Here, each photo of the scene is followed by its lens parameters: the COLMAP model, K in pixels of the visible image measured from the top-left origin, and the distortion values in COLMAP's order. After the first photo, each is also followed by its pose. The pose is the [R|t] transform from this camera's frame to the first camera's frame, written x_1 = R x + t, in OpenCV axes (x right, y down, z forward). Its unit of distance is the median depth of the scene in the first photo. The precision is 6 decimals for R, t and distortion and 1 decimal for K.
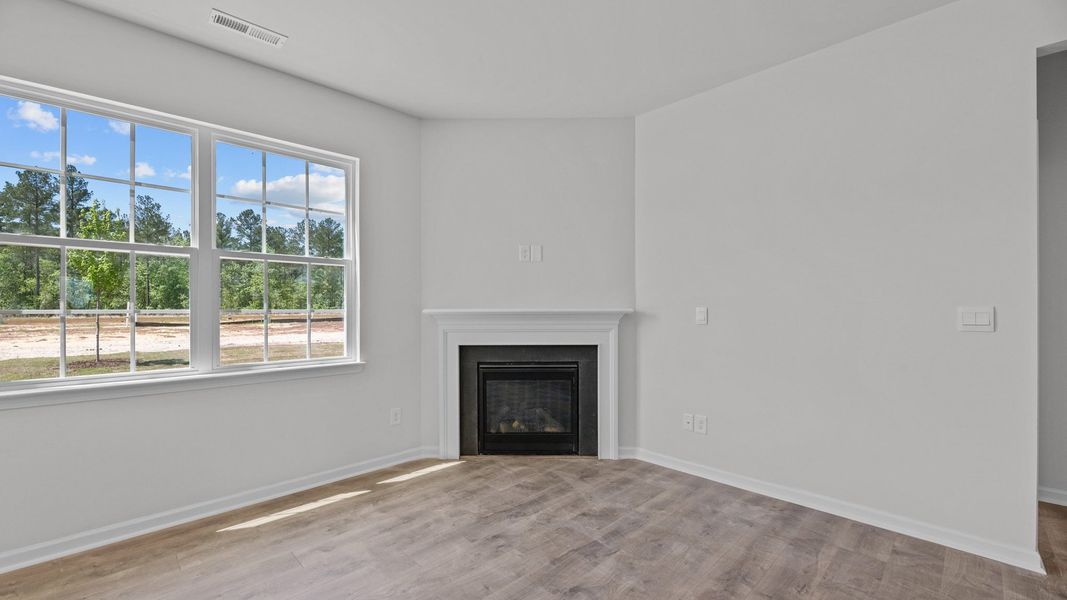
lens RADIAL K [[427.9, 0, 525.4], [0, 427.9, 308.3], [0, 0, 1]] dist [-0.002994, -0.002430]
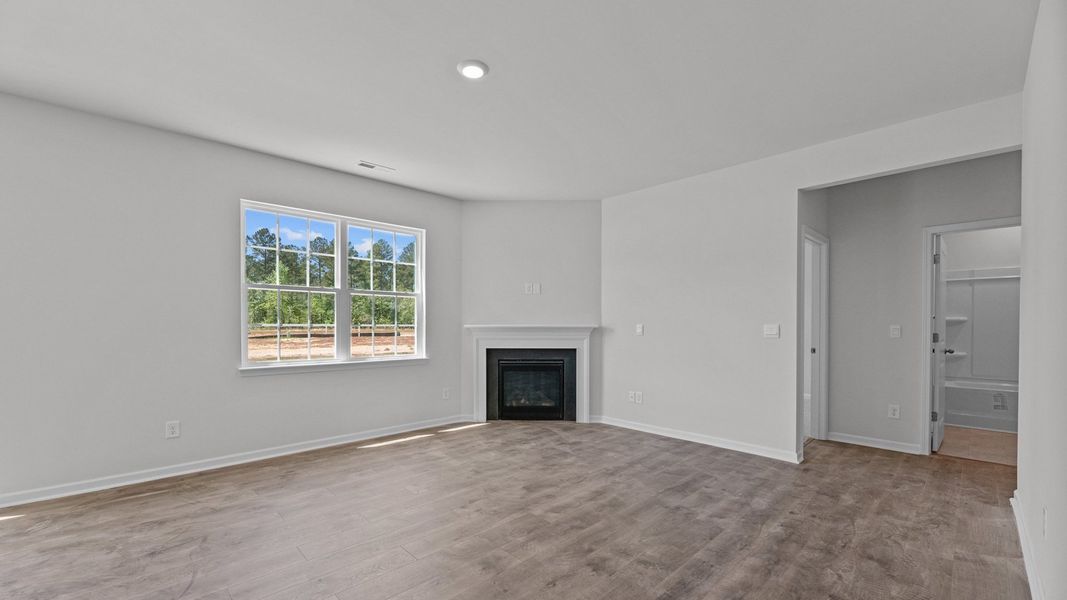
lens RADIAL K [[427.9, 0, 525.1], [0, 427.9, 326.2], [0, 0, 1]] dist [-0.002994, -0.002430]
pose [[0.999924, 0.004502, -0.011479, 0.002055], [-0.004467, 0.999985, 0.003084, 0.001099], [0.011493, -0.003032, 0.999929, -0.573593]]
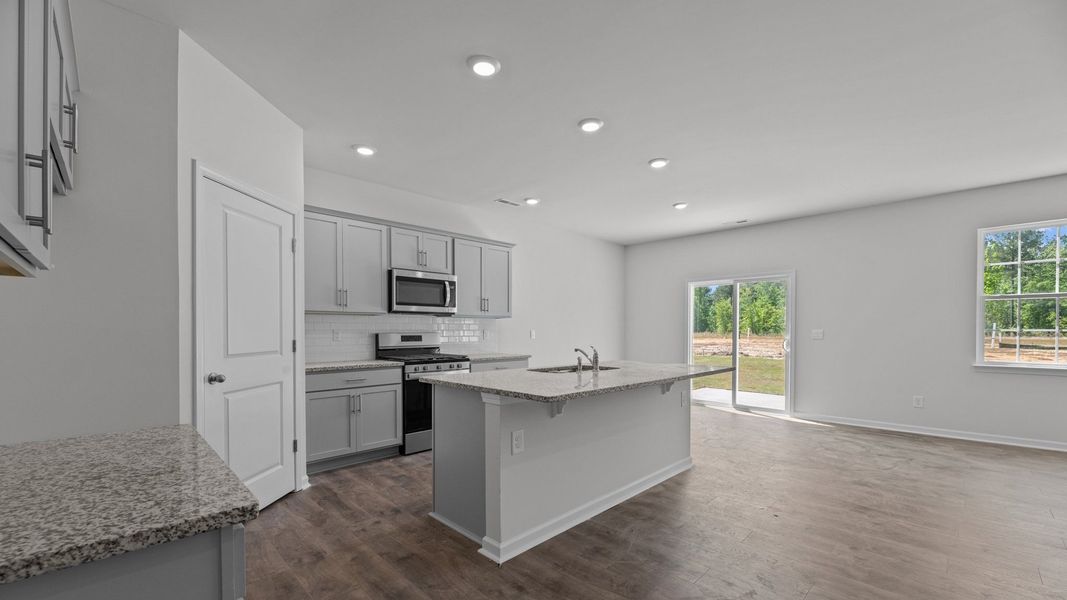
lens RADIAL K [[427.9, 0, 531.8], [0, 427.9, 336.0], [0, 0, 1]] dist [-0.002994, -0.002430]
pose [[0.003874, 0.016328, -0.999859, 0.654261], [-0.000852, 0.999866, 0.016325, 0.002333], [0.999992, 0.000789, 0.003887, -0.936005]]
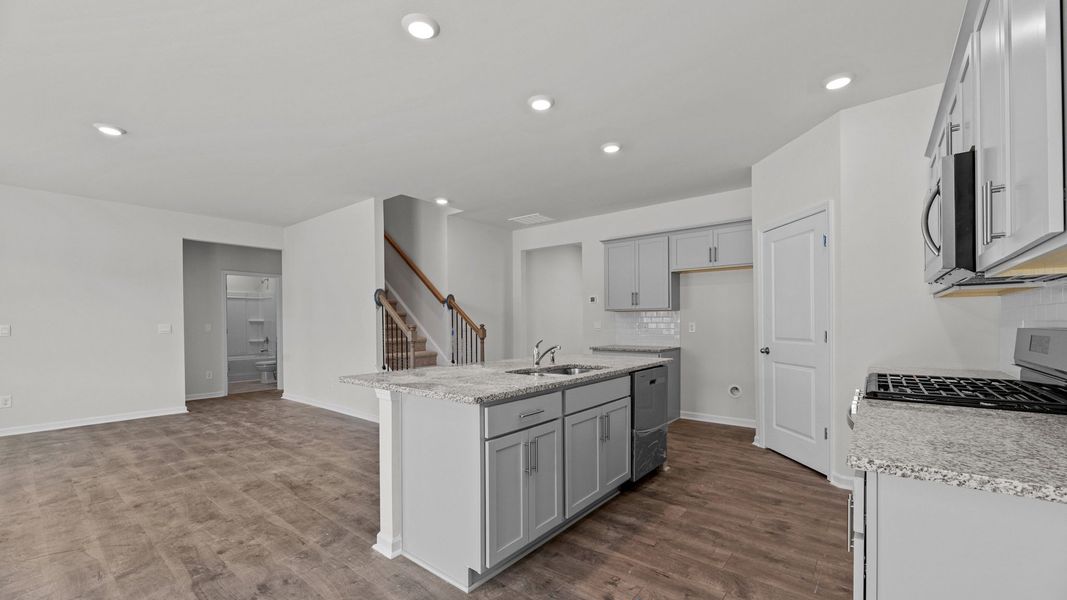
lens RADIAL K [[427.9, 0, 538.7], [0, 427.9, 319.3], [0, 0, 1]] dist [-0.002994, -0.002430]
pose [[-0.130617, 0.009132, 0.991391, -1.282525], [0.007602, 0.999937, -0.008209, 0.002738], [-0.991404, 0.006464, -0.130678, -0.663827]]
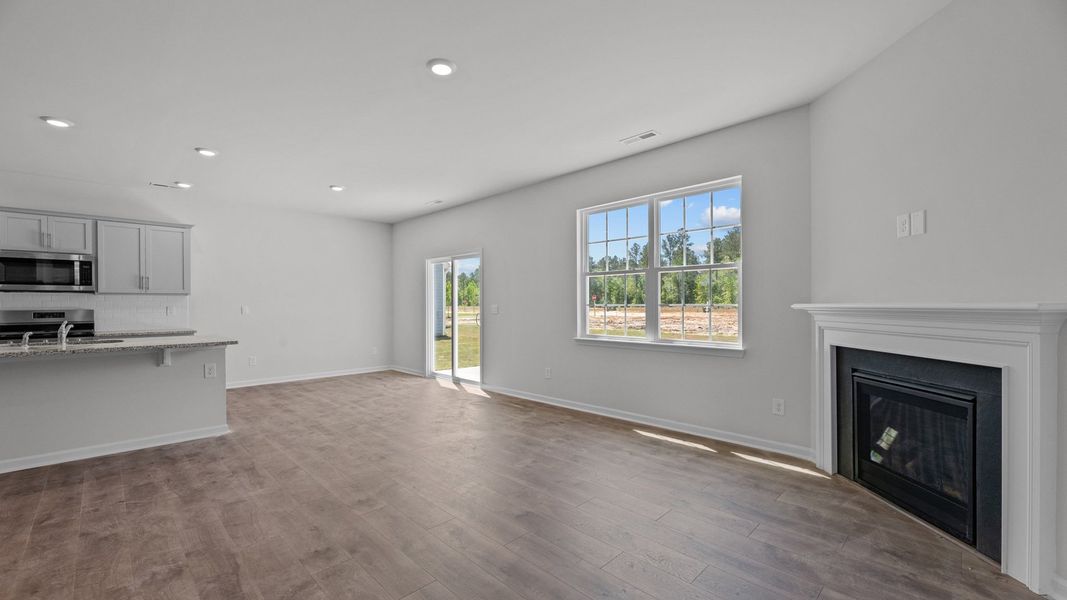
lens RADIAL K [[427.9, 0, 531.4], [0, 427.9, 303.8], [0, 0, 1]] dist [-0.002994, -0.002430]
pose [[0.015319, 0.000596, -0.999882, 0.757518], [0.003299, 0.999994, 0.000647, -0.001484], [0.999877, -0.003309, 0.015317, 0.398344]]
